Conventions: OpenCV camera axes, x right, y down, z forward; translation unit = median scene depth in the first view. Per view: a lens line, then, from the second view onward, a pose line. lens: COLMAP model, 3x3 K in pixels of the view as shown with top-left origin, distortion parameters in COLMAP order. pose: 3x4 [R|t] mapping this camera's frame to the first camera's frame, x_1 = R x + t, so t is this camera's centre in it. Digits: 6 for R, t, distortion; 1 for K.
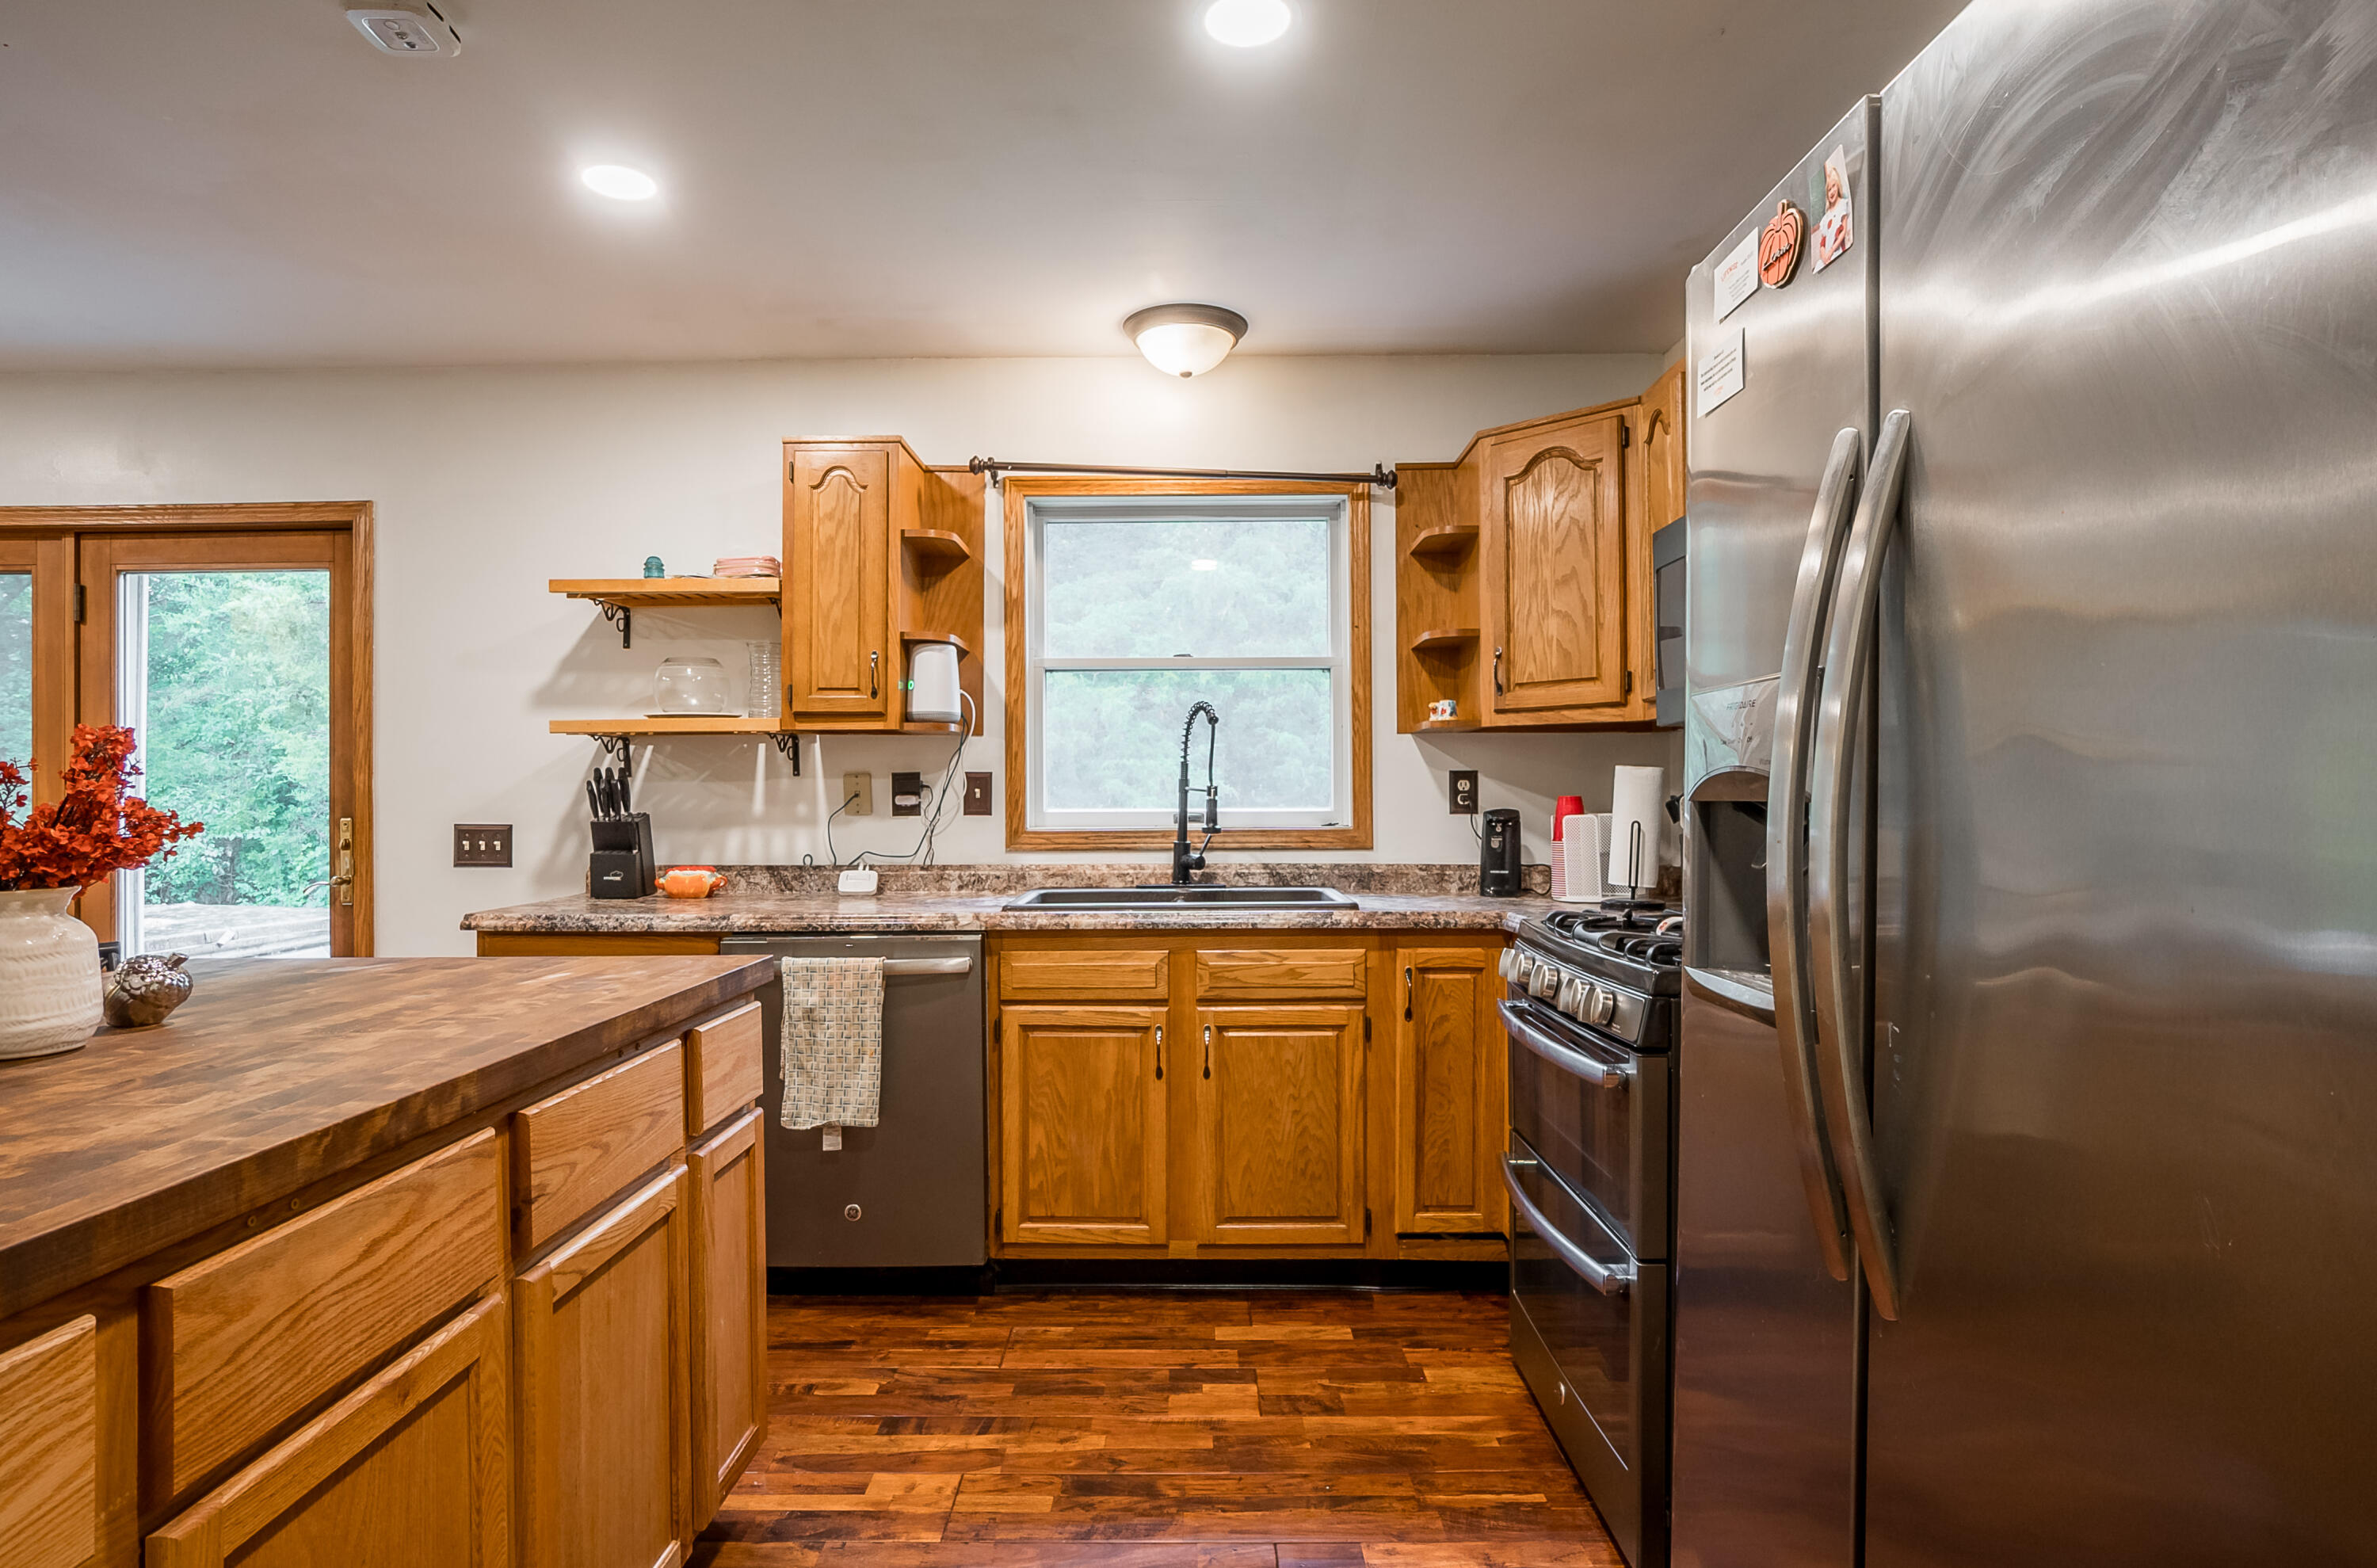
lens RADIAL K [[1230.9, 0, 1182.6], [0, 1230.9, 787.8], [0, 0, 1]] dist [-0.030608, 0.007444]
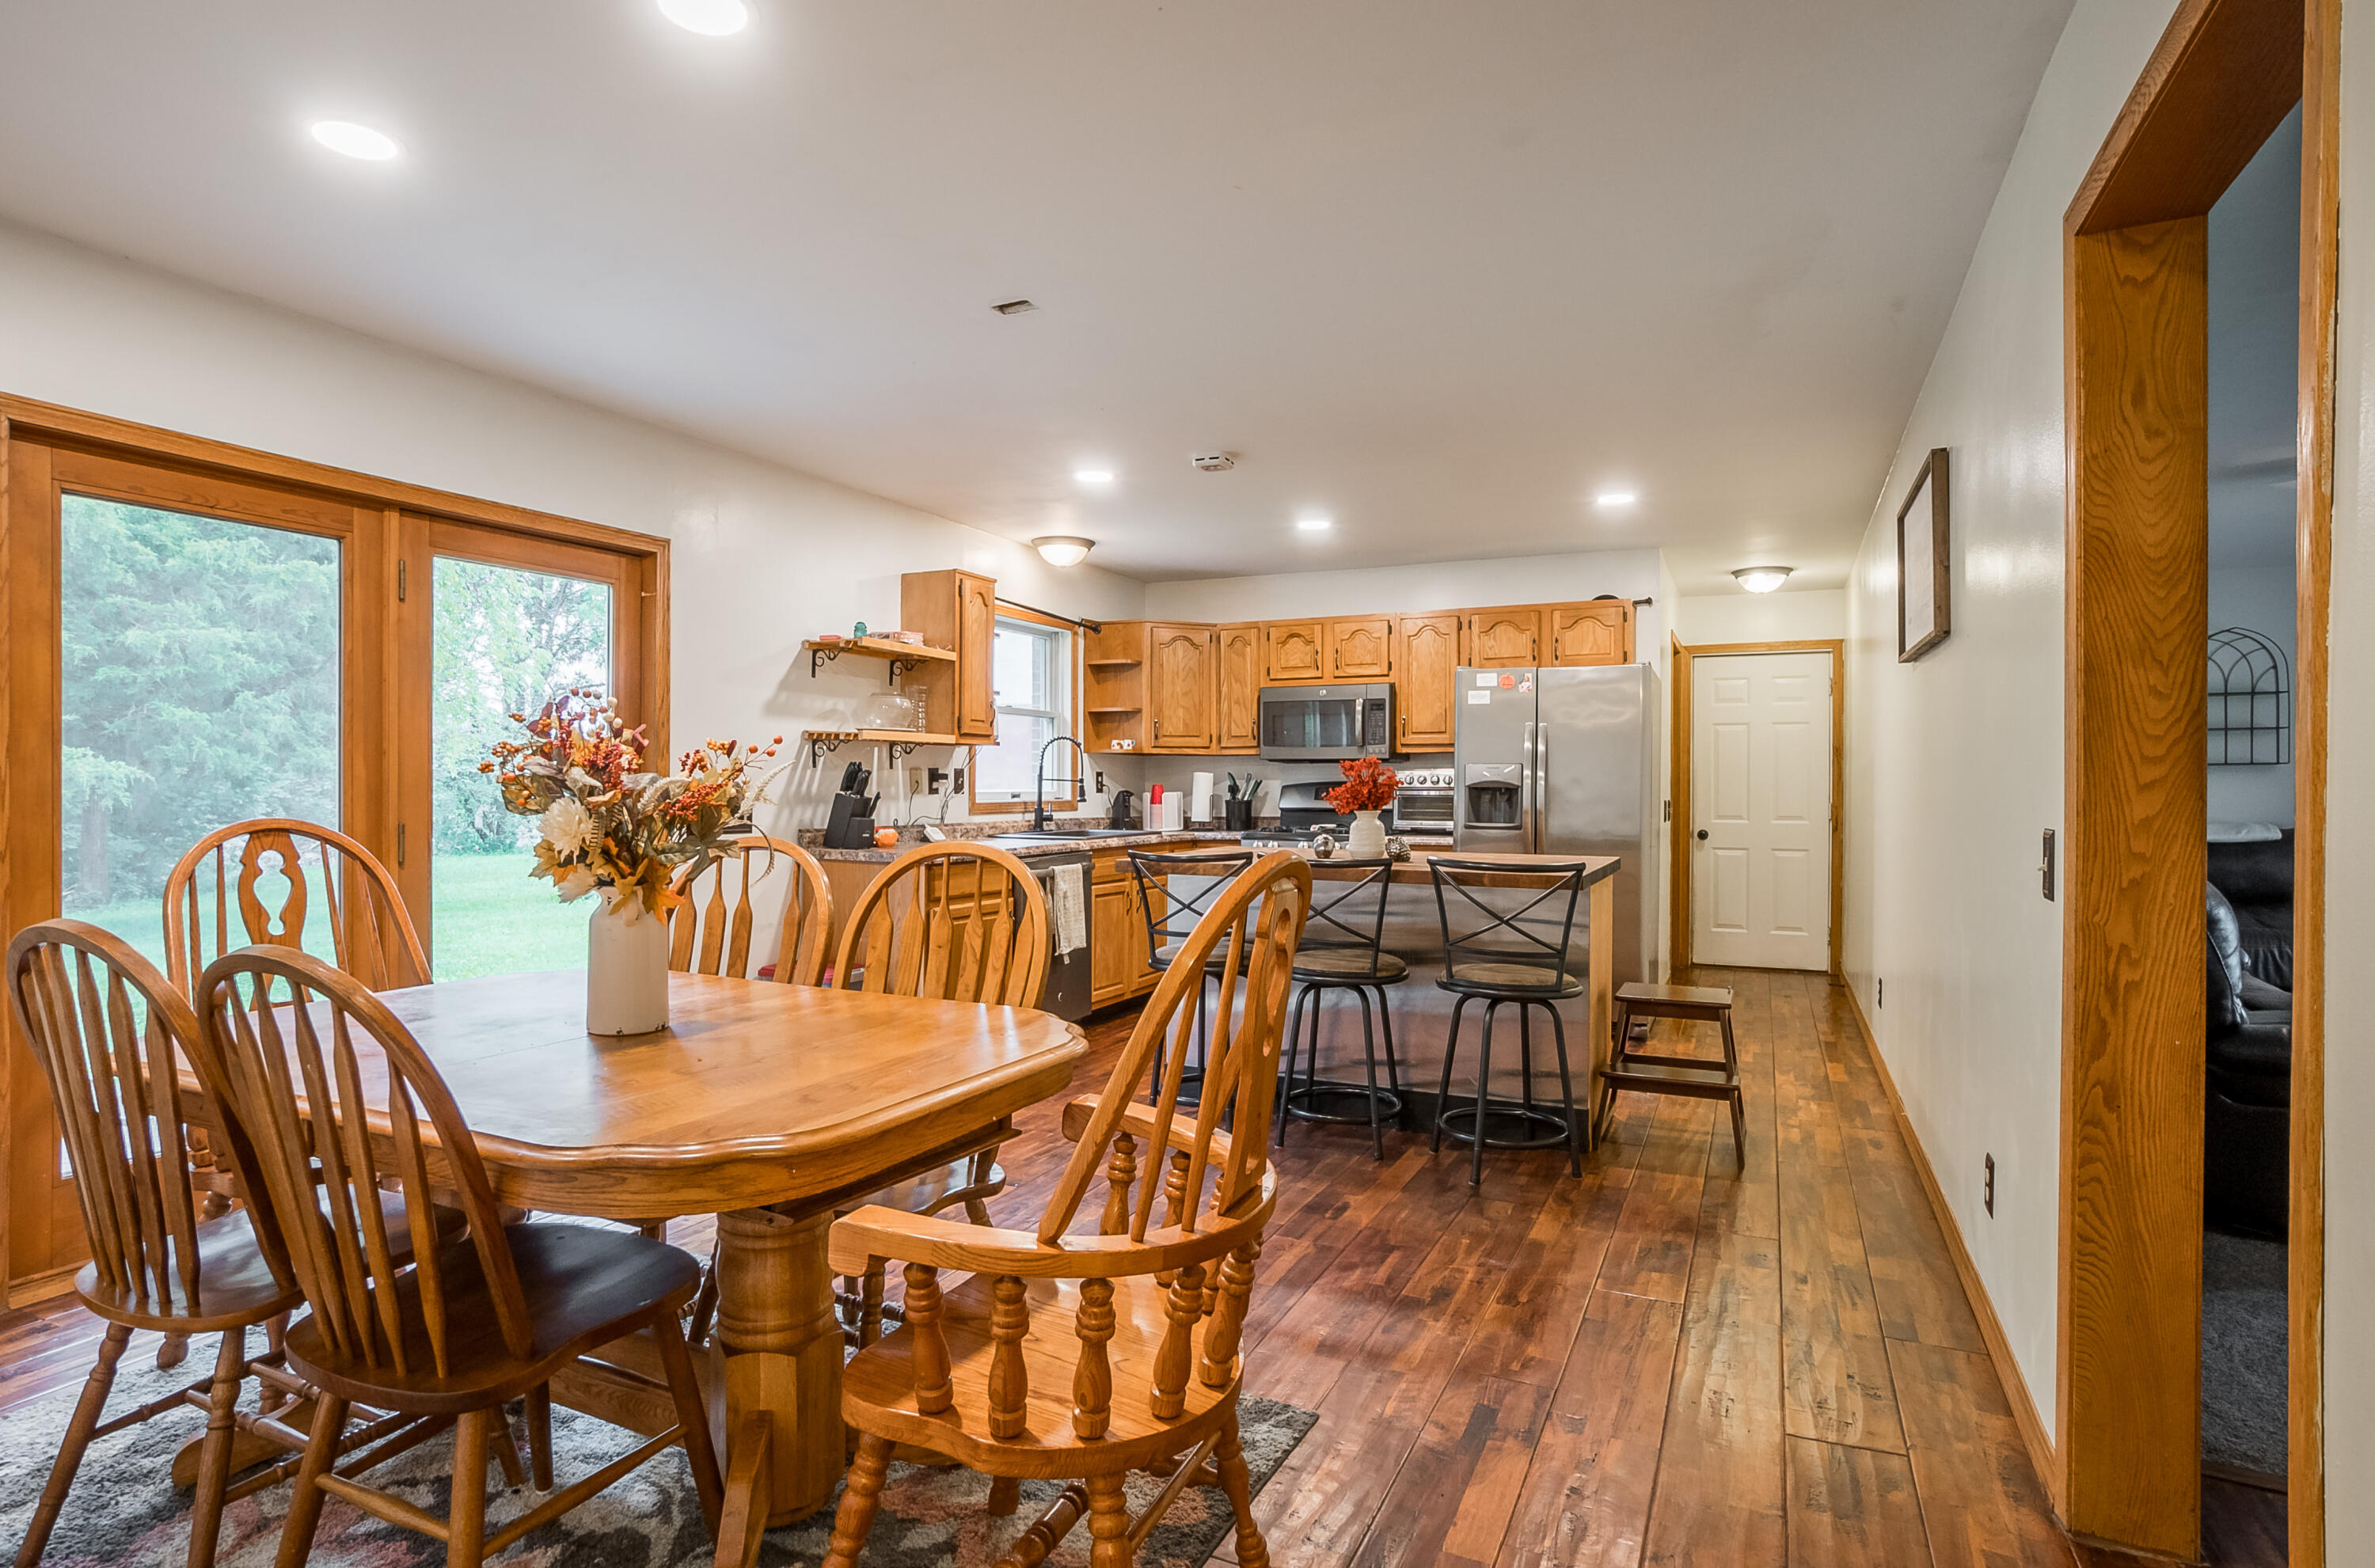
lens RADIAL K [[1229.7, 0, 1186.9], [0, 1229.7, 783.0], [0, 0, 1]] dist [-0.030608, 0.007444]
pose [[0.424372, 0.006741, 0.905463, -1.573687], [-0.011529, 0.999931, -0.002040, 0.007088], [-0.905415, -0.009574, 0.424420, -0.005237]]
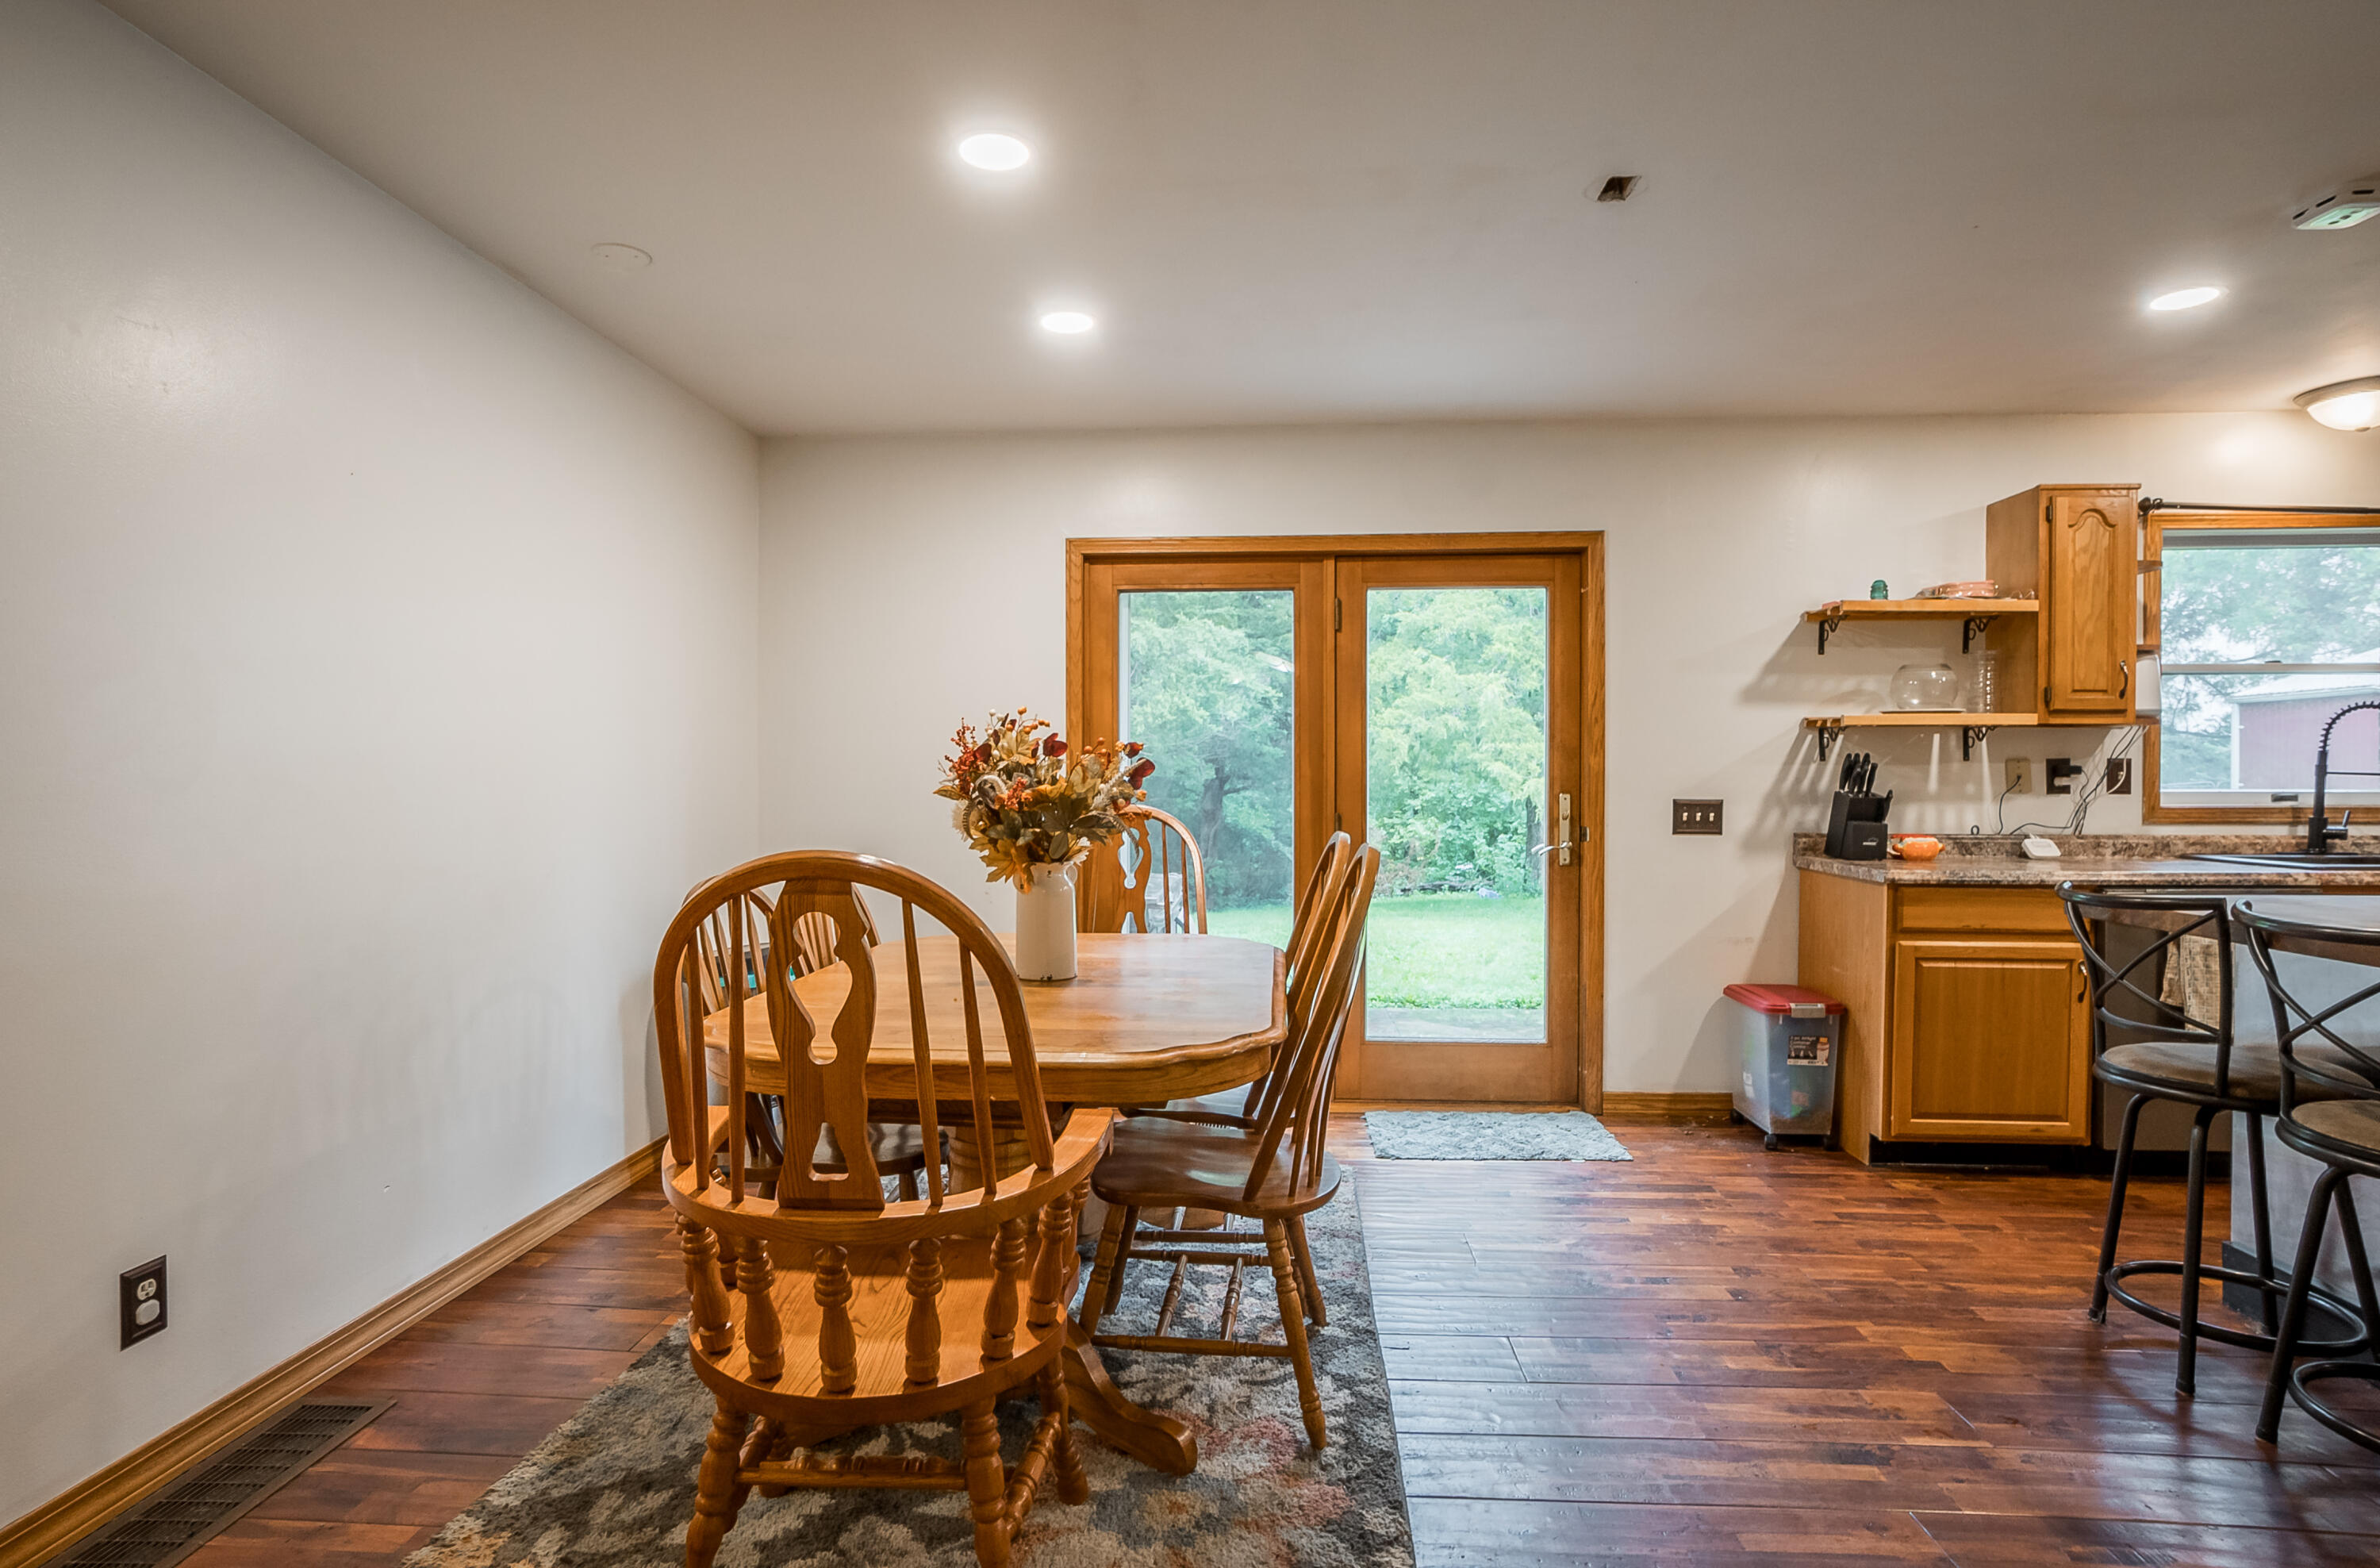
lens RADIAL K [[1232.6, 0, 1181.7], [0, 1232.6, 789.2], [0, 0, 1]] dist [-0.030608, 0.007444]
pose [[0.997772, 0.005995, -0.066442, -1.008571], [-0.004592, 0.999764, 0.021253, -0.003548], [0.066554, -0.020900, 0.997564, -0.251565]]
